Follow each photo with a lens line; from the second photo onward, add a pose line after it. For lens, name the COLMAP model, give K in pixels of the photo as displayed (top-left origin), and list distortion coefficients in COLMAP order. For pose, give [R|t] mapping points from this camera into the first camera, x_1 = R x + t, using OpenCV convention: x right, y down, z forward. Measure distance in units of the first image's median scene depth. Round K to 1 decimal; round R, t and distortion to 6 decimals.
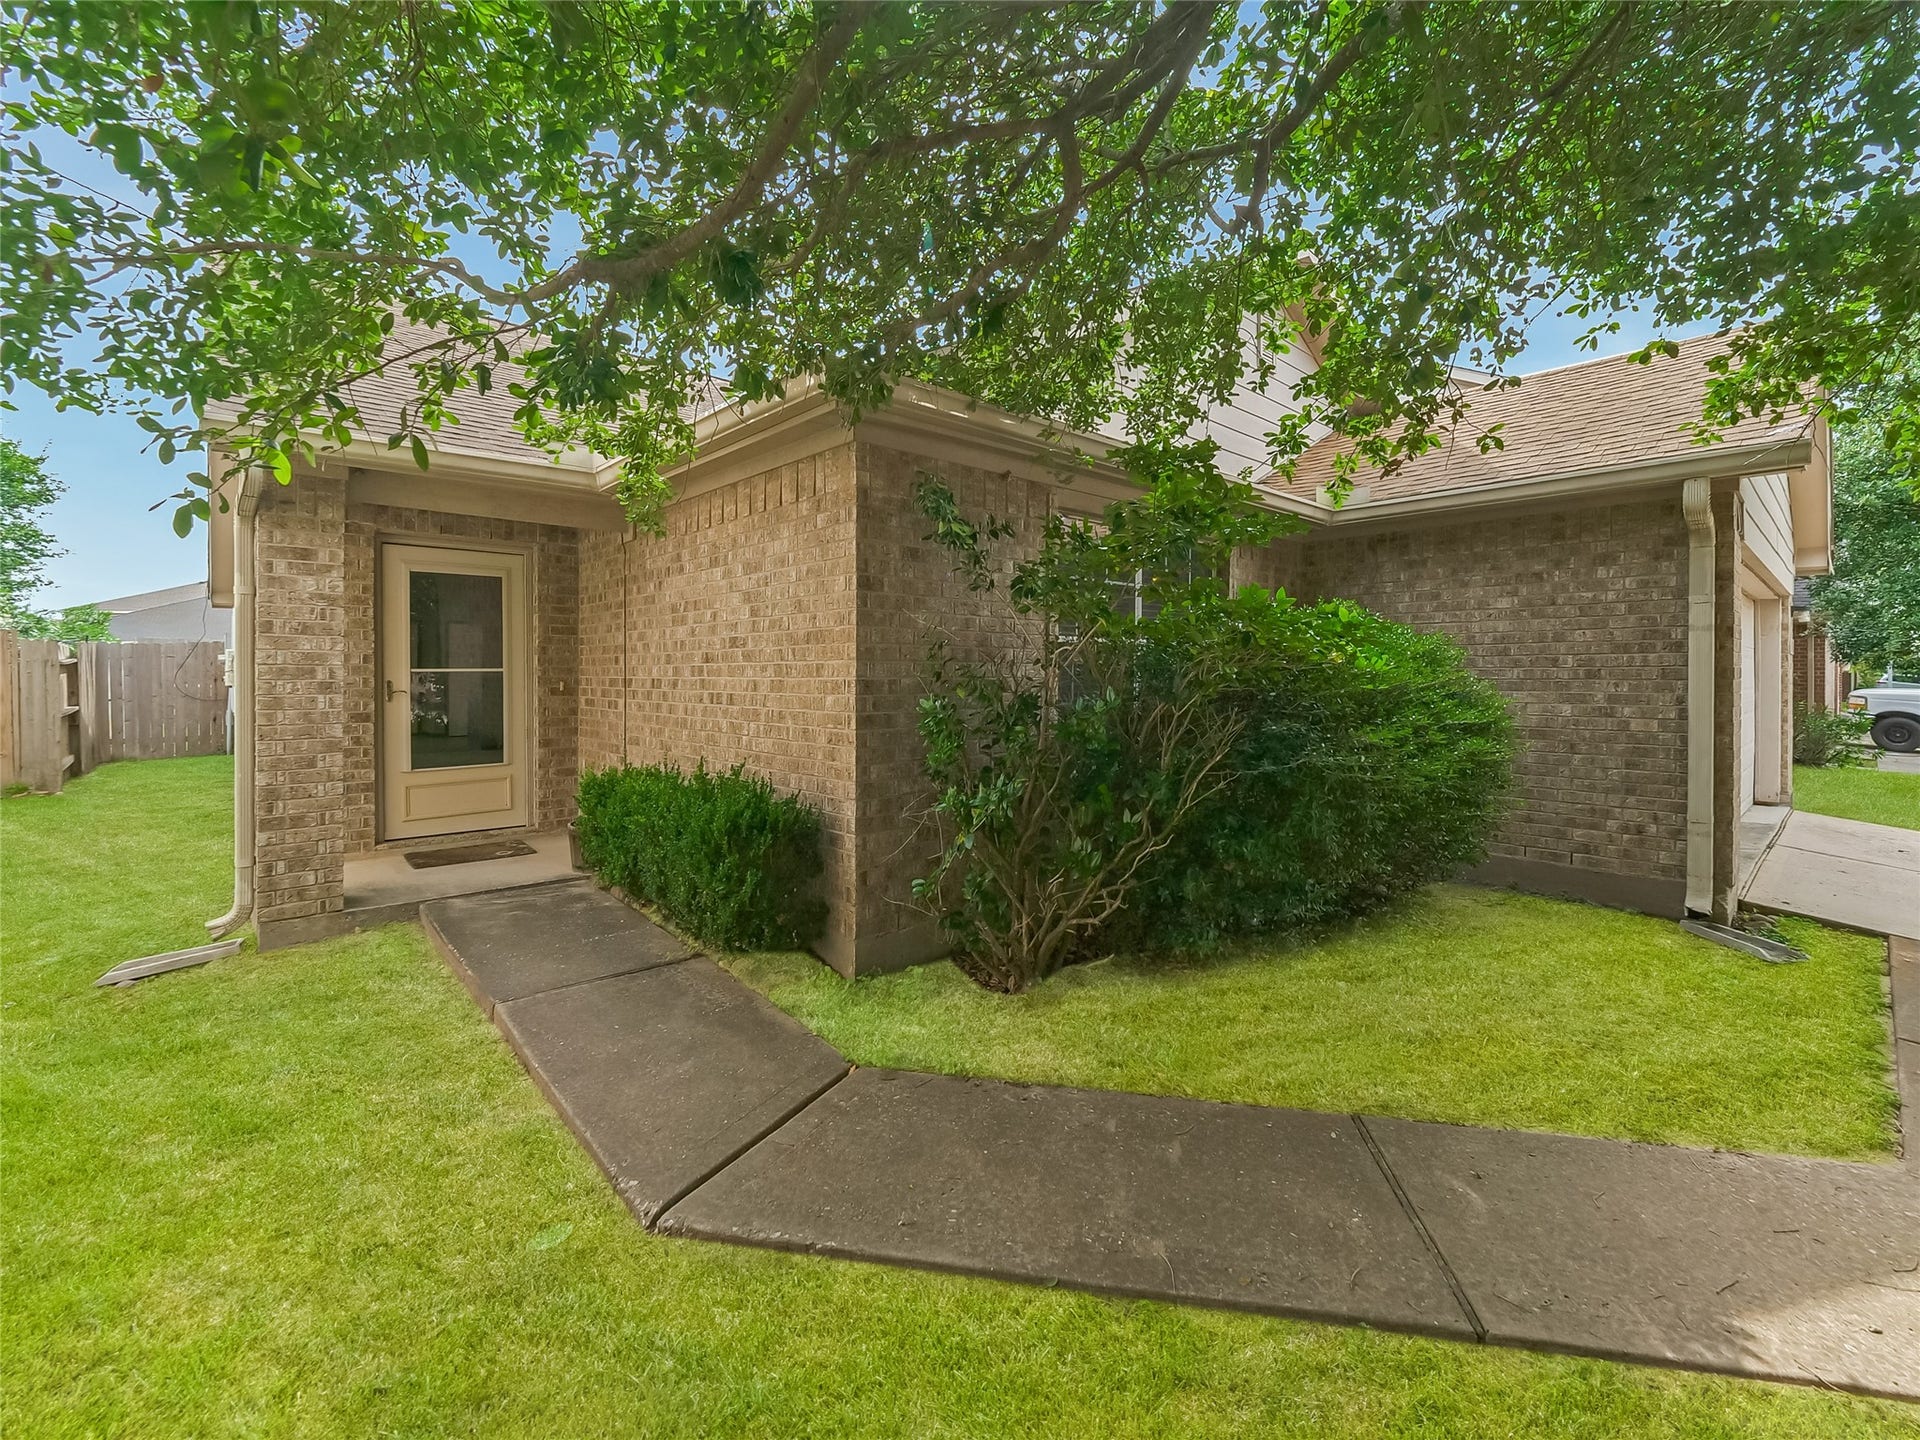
lens RADIAL K [[839.3, 0, 956.0], [0, 839.3, 656.9], [0, 0, 1]] dist [-0.002027, -0.000921]
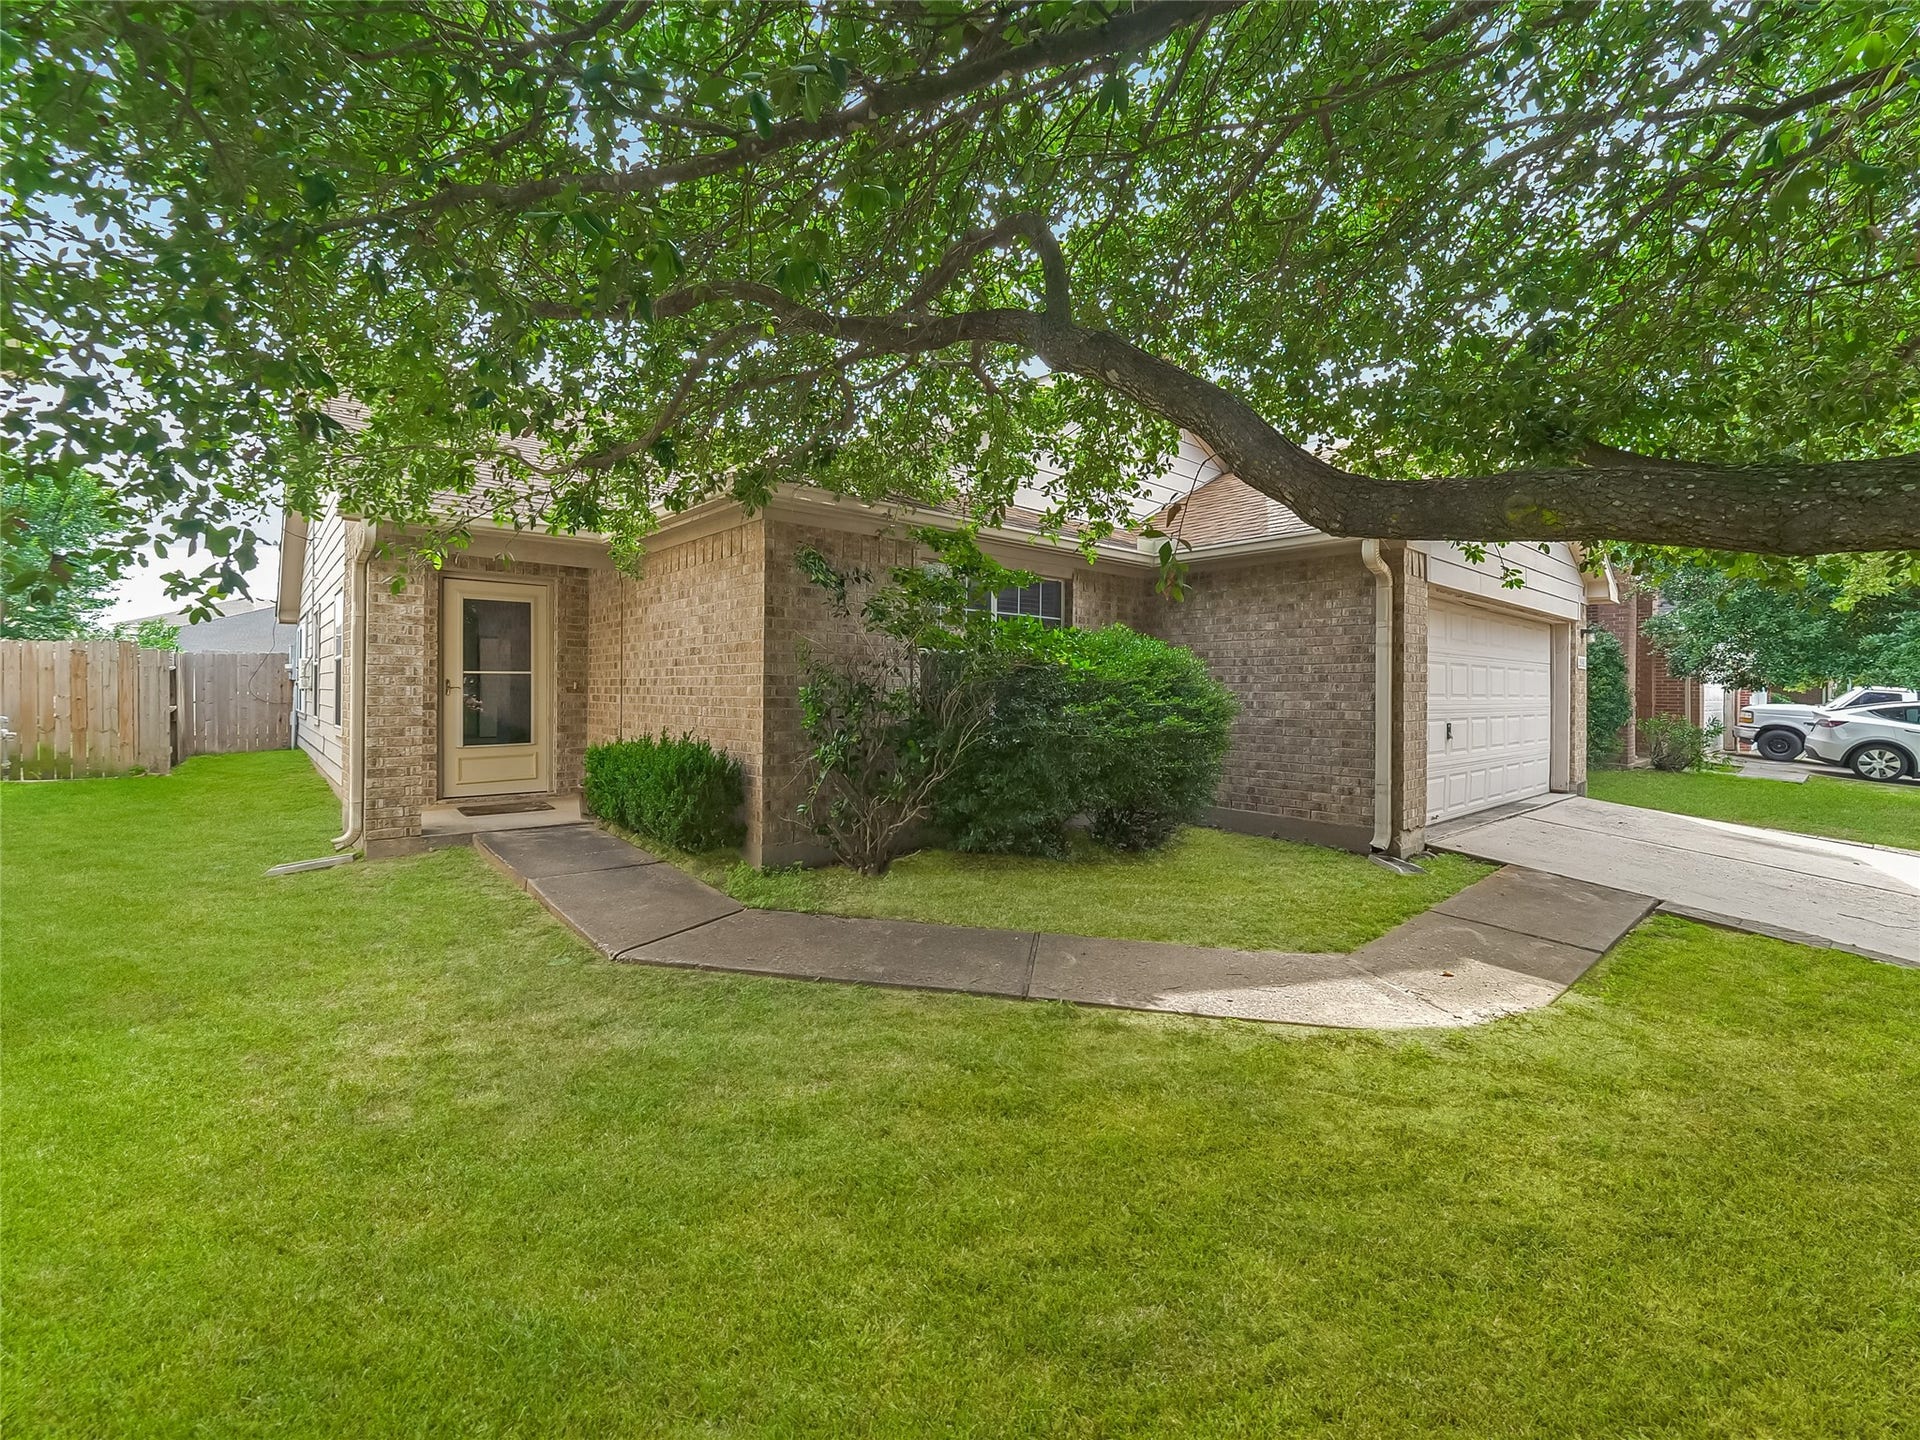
lens RADIAL K [[829.4, 0, 954.6], [0, 829.4, 671.0], [0, 0, 1]] dist [0.000614, 0.000355]
pose [[0.999841, 0.005687, -0.016918, 0.201635], [-0.005762, 0.999974, -0.004387, 0.019421], [0.016893, 0.004484, 0.999847, -0.398931]]
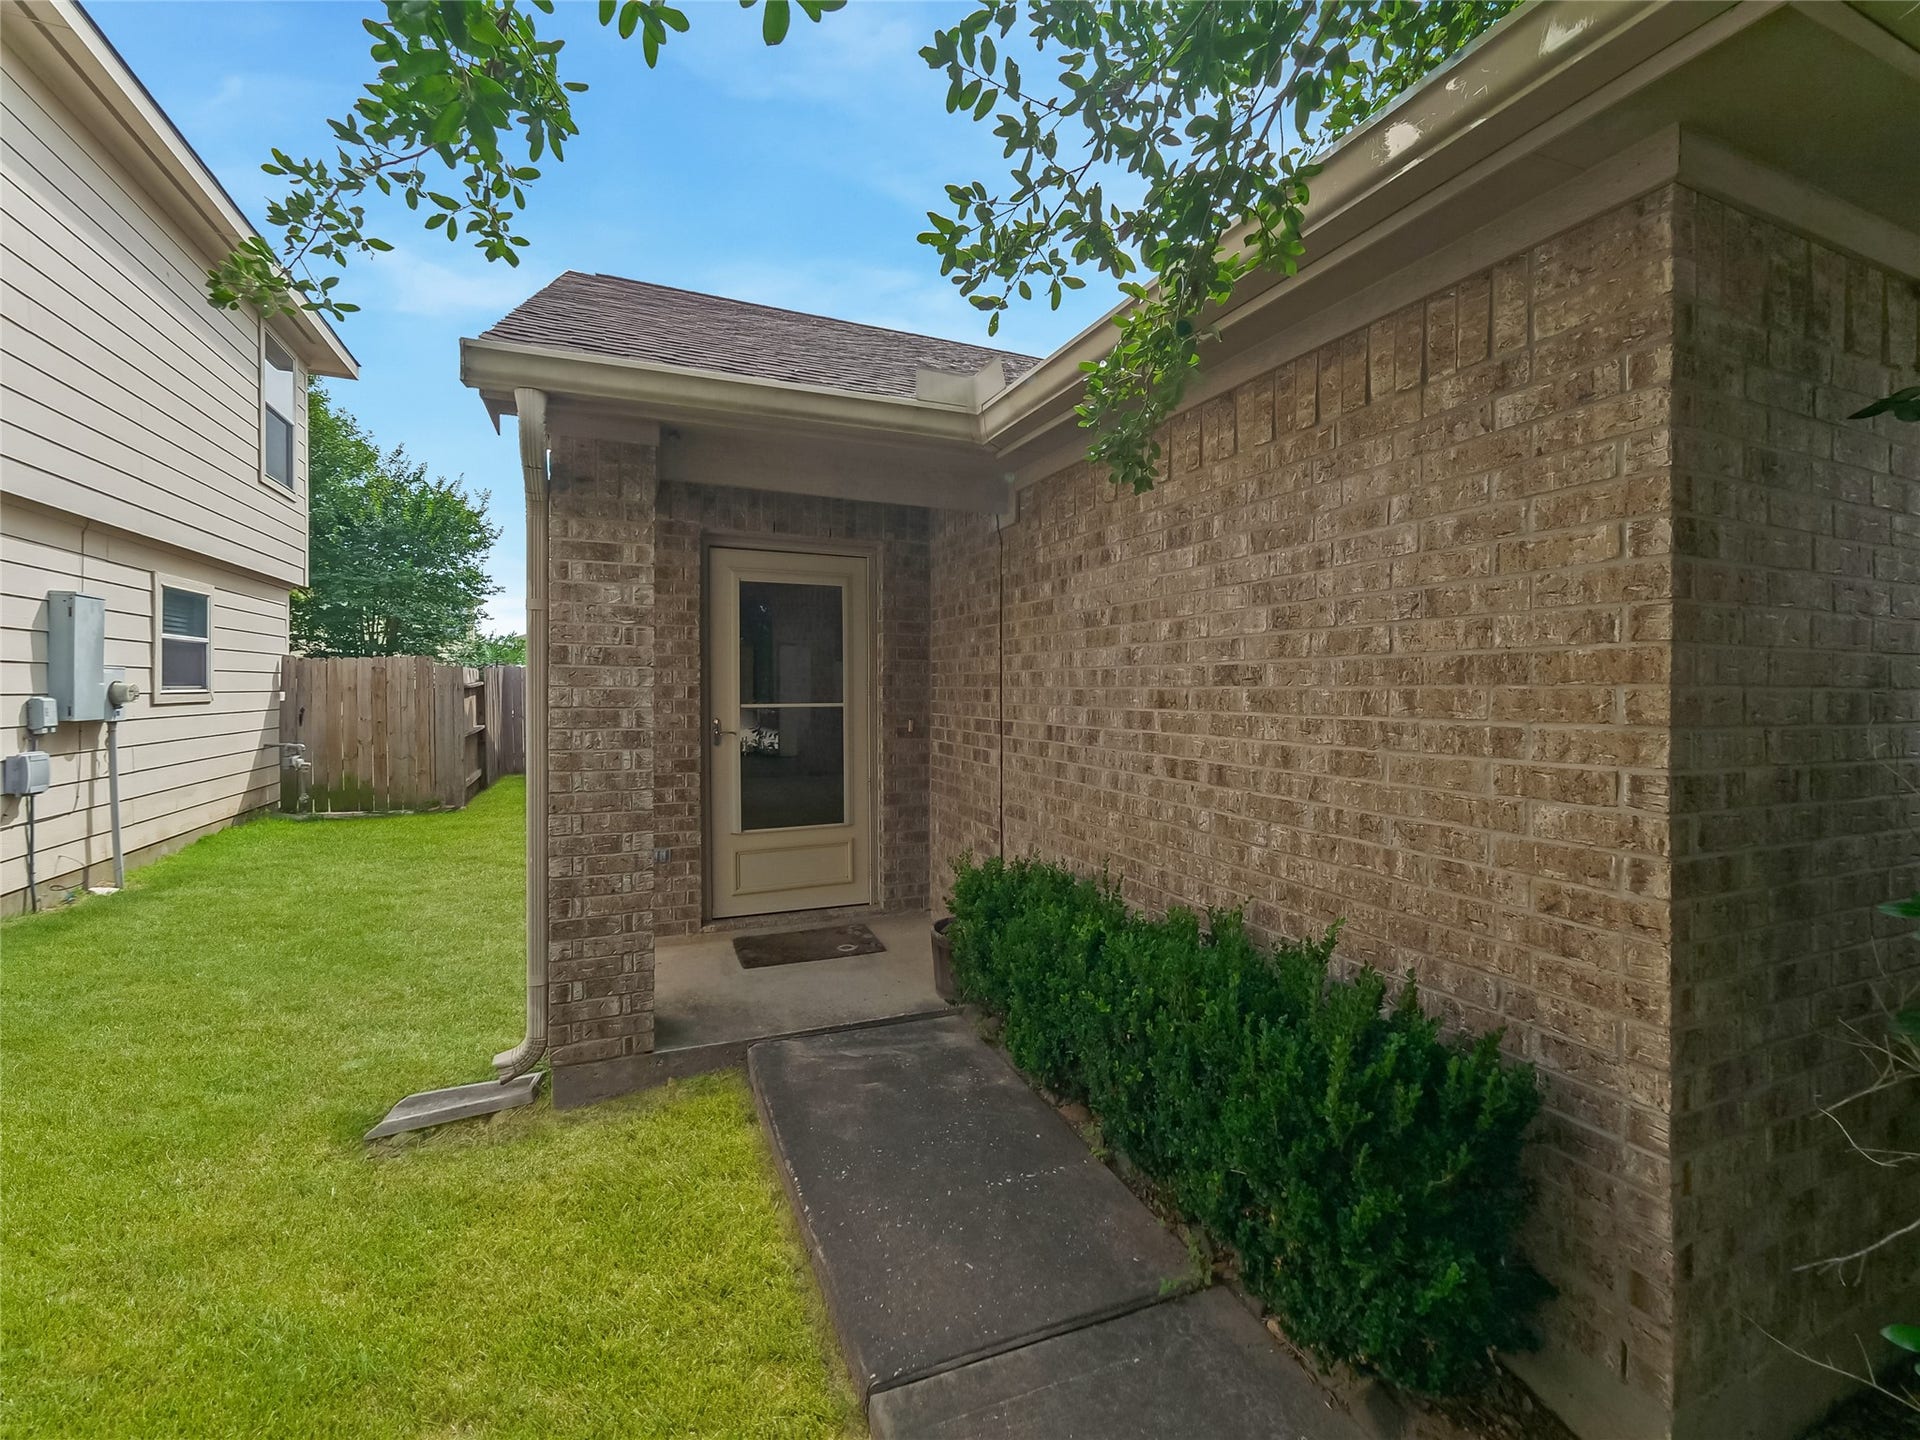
lens RADIAL K [[829.4, 0, 954.6], [0, 829.4, 671.0], [0, 0, 1]] dist [0.000614, 0.000355]
pose [[0.943914, -0.001789, -0.330187, -0.248230], [0.000532, 0.999992, -0.003897, -0.017566], [0.330191, 0.003502, 0.943908, 0.404478]]
